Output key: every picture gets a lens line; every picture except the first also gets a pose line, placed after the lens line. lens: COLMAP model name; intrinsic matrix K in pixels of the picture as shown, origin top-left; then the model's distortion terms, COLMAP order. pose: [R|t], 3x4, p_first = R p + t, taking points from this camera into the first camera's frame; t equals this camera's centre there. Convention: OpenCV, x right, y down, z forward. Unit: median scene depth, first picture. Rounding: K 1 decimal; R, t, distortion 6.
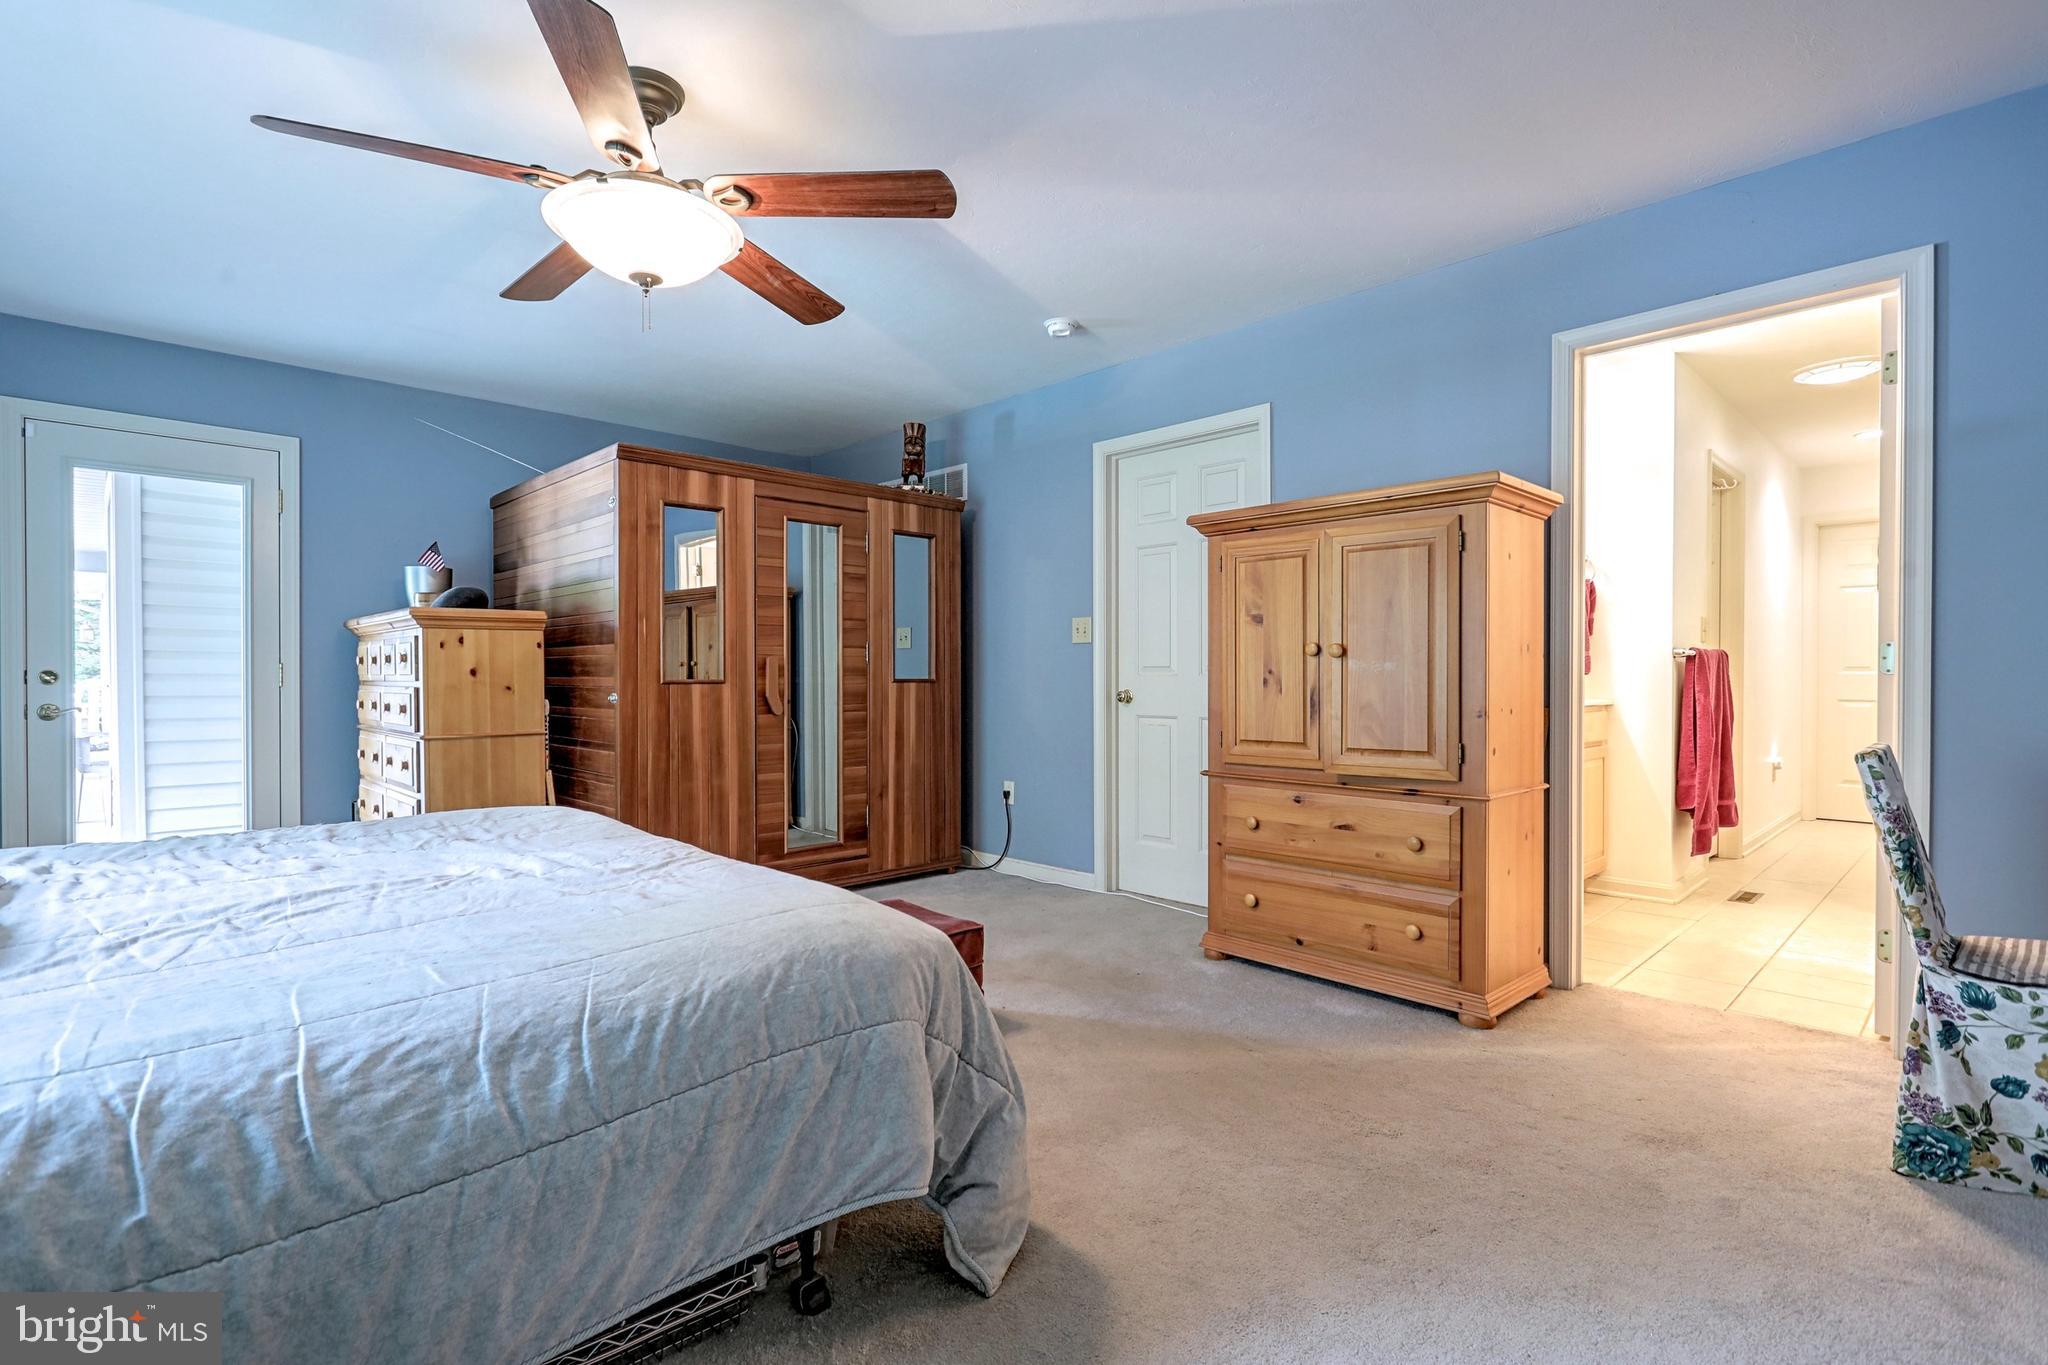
lens RADIAL K [[967.1, 0, 1014.6], [0, 967.1, 682.0], [0, 0, 1]] dist [-0.002141, 0.001321]
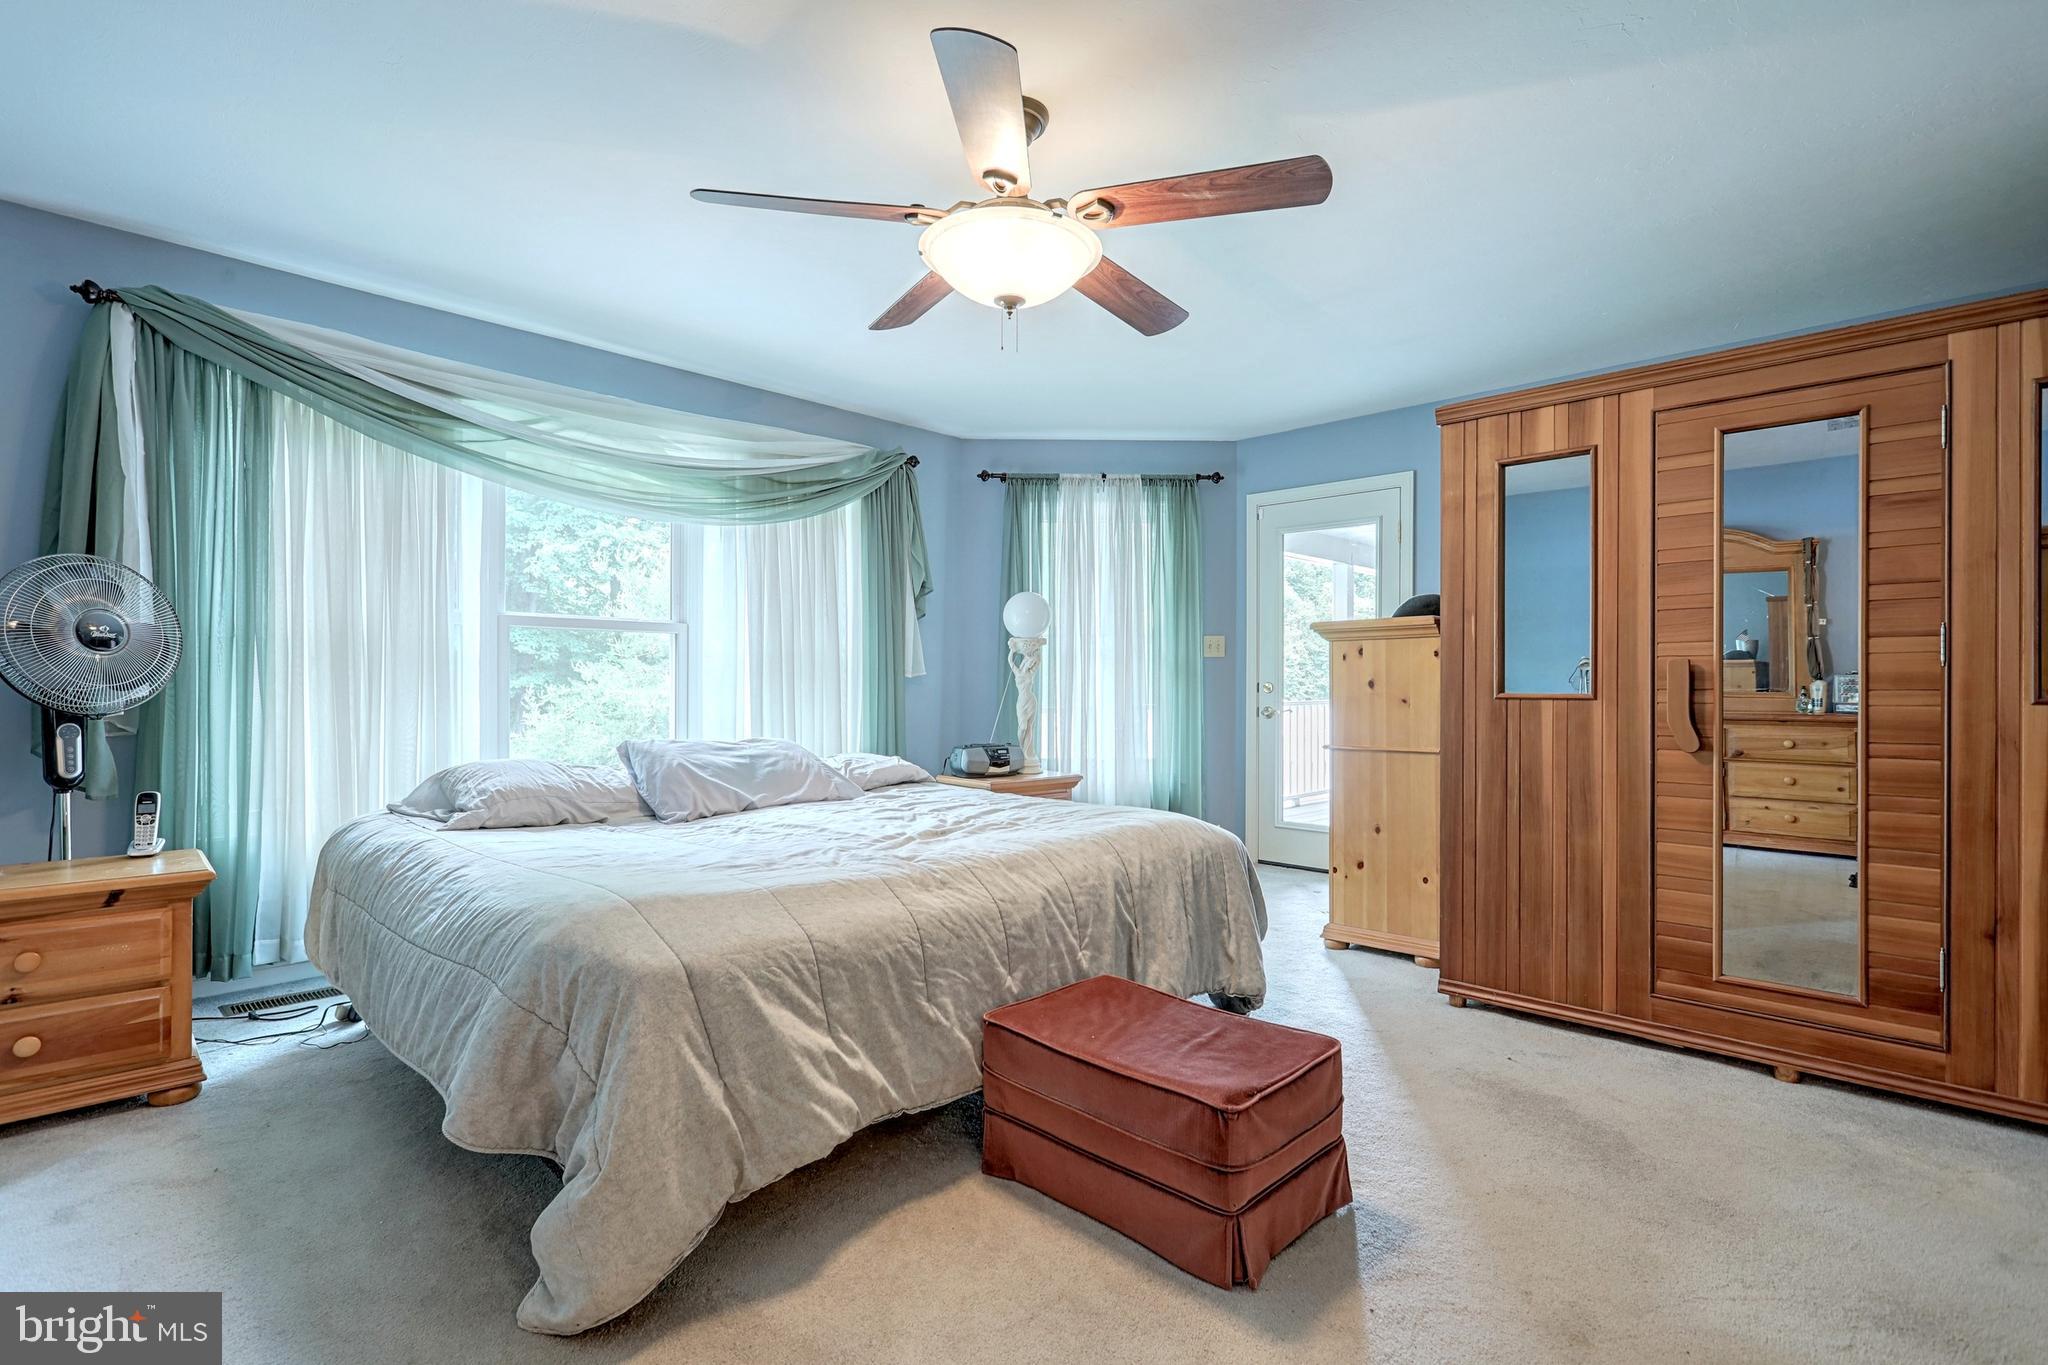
lens RADIAL K [[967.1, 0, 1014.6], [0, 967.1, 682.0], [0, 0, 1]] dist [-0.002141, 0.001321]
pose [[0.047801, -0.002597, -0.998854, 0.380844], [-0.007568, 0.999967, -0.002962, -0.006324], [0.998828, 0.007701, 0.047780, 0.573697]]
